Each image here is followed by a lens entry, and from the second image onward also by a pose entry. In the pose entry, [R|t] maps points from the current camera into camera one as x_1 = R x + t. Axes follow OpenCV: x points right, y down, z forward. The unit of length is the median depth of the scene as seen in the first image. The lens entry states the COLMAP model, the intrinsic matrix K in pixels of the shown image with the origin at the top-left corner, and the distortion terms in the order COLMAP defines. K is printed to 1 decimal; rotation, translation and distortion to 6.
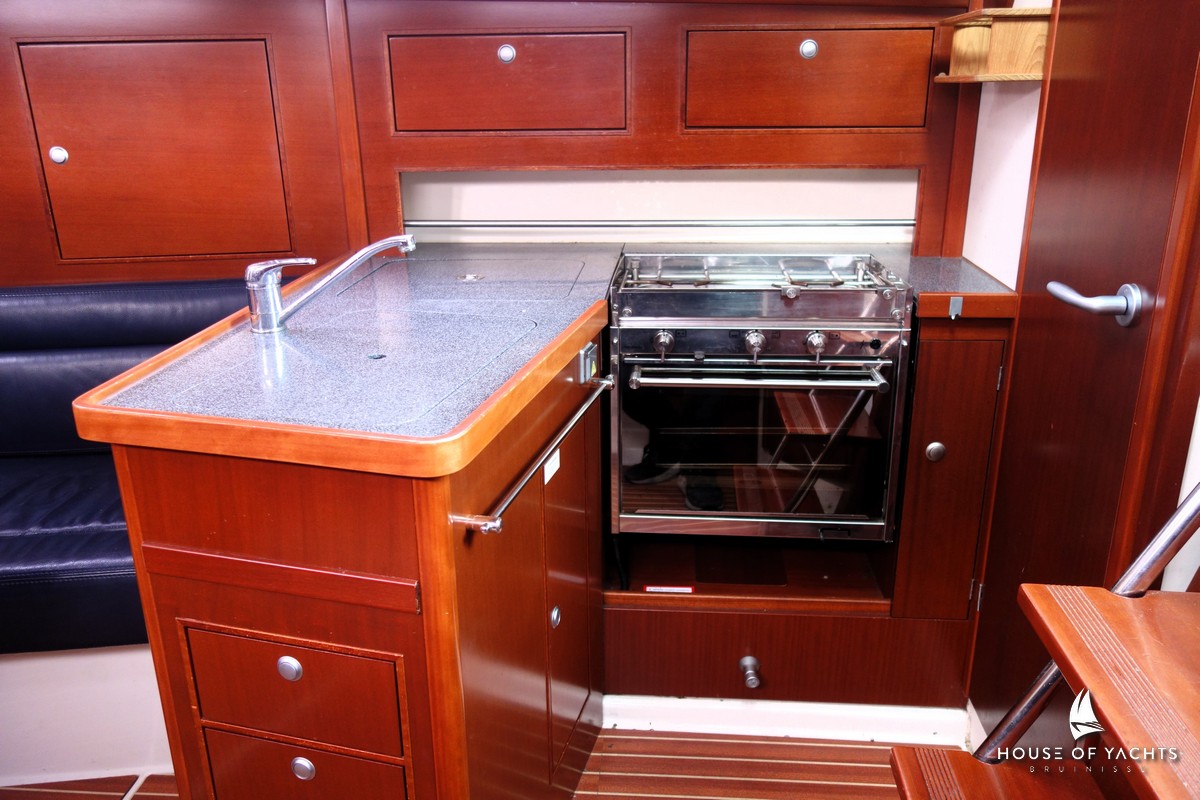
lens RADIAL K [[937.8, 0, 635.1], [0, 937.8, 398.6], [0, 0, 1]] dist [-0.011231, -0.000041]
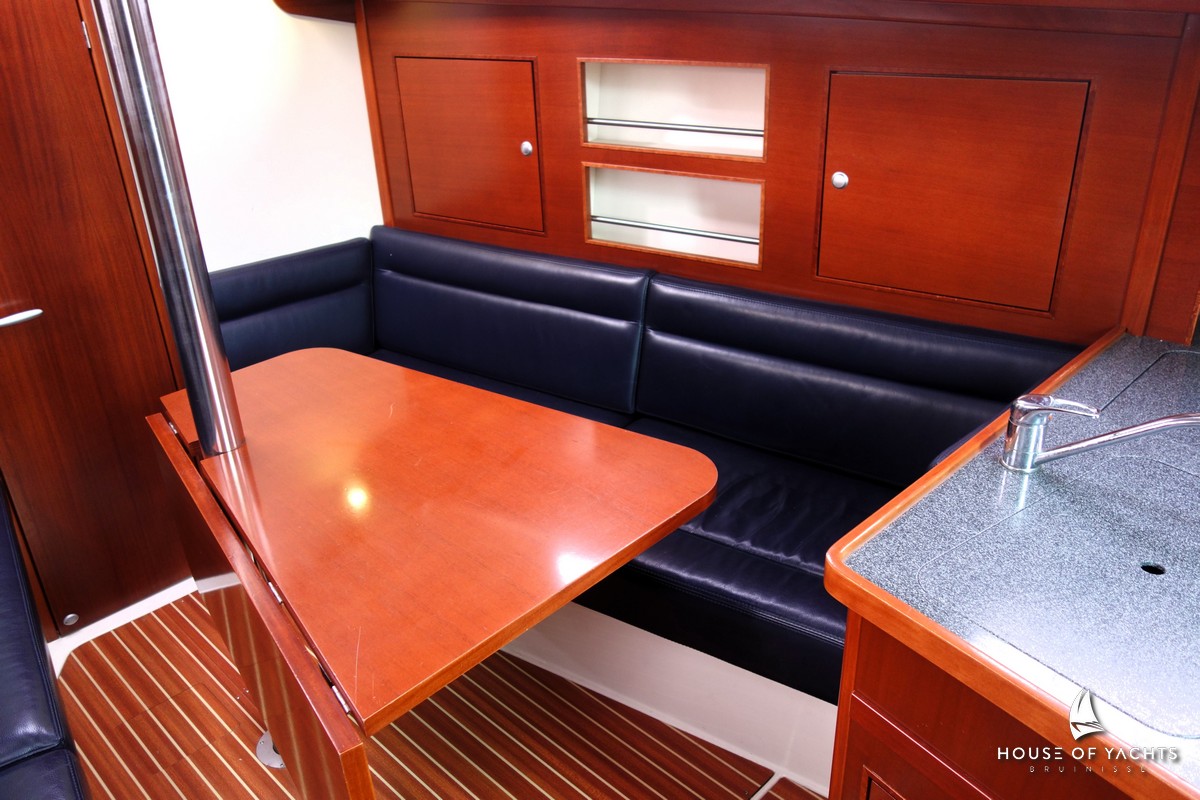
lens RADIAL K [[949.4, 0, 602.2], [0, 949.4, 383.3], [0, 0, 1]] dist [0.007638, 0.003812]
pose [[0.750075, 0.268647, -0.604331, -0.143525], [-0.185683, 0.962570, 0.197434, -0.228487], [0.634751, -0.035876, 0.771884, 0.035452]]
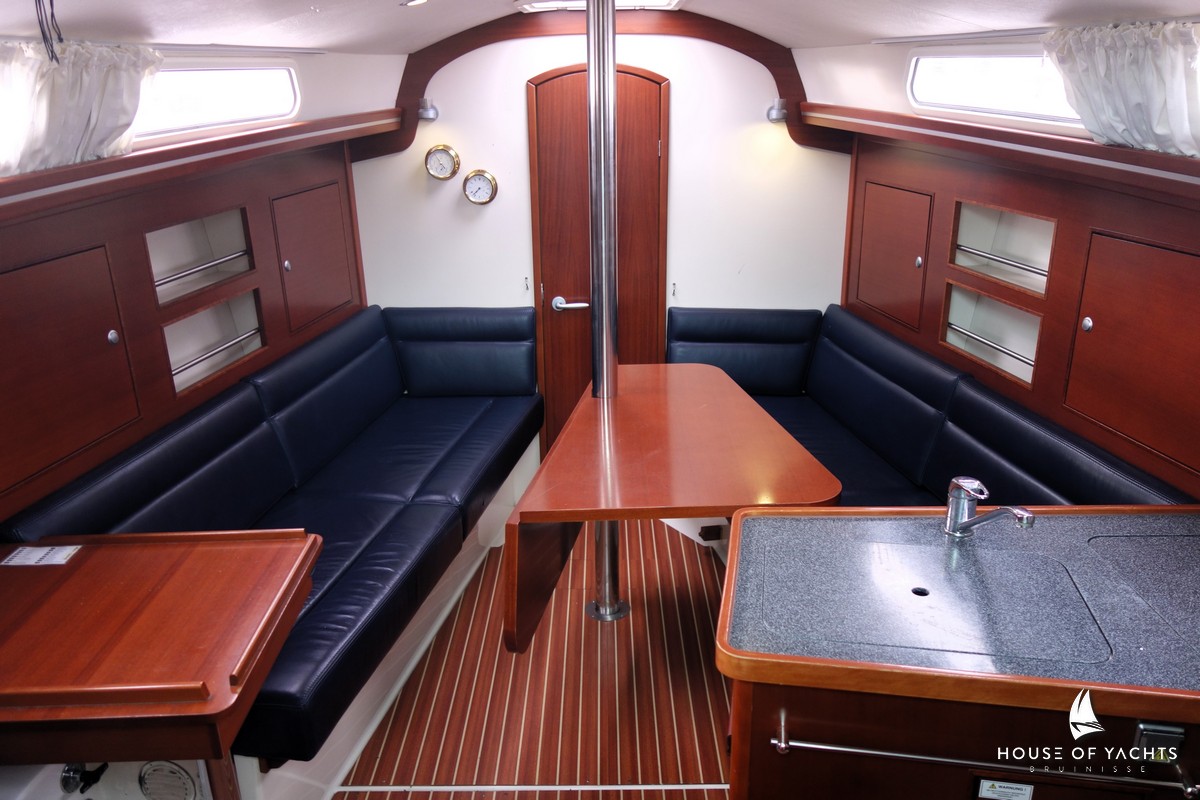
lens RADIAL K [[949.4, 0, 602.2], [0, 949.4, 383.3], [0, 0, 1]] dist [0.007638, 0.003812]
pose [[0.063809, 0.322118, -0.944547, 0.589911], [-0.307553, 0.906756, 0.288454, -0.402389], [0.949389, 0.272092, 0.156928, 0.316031]]
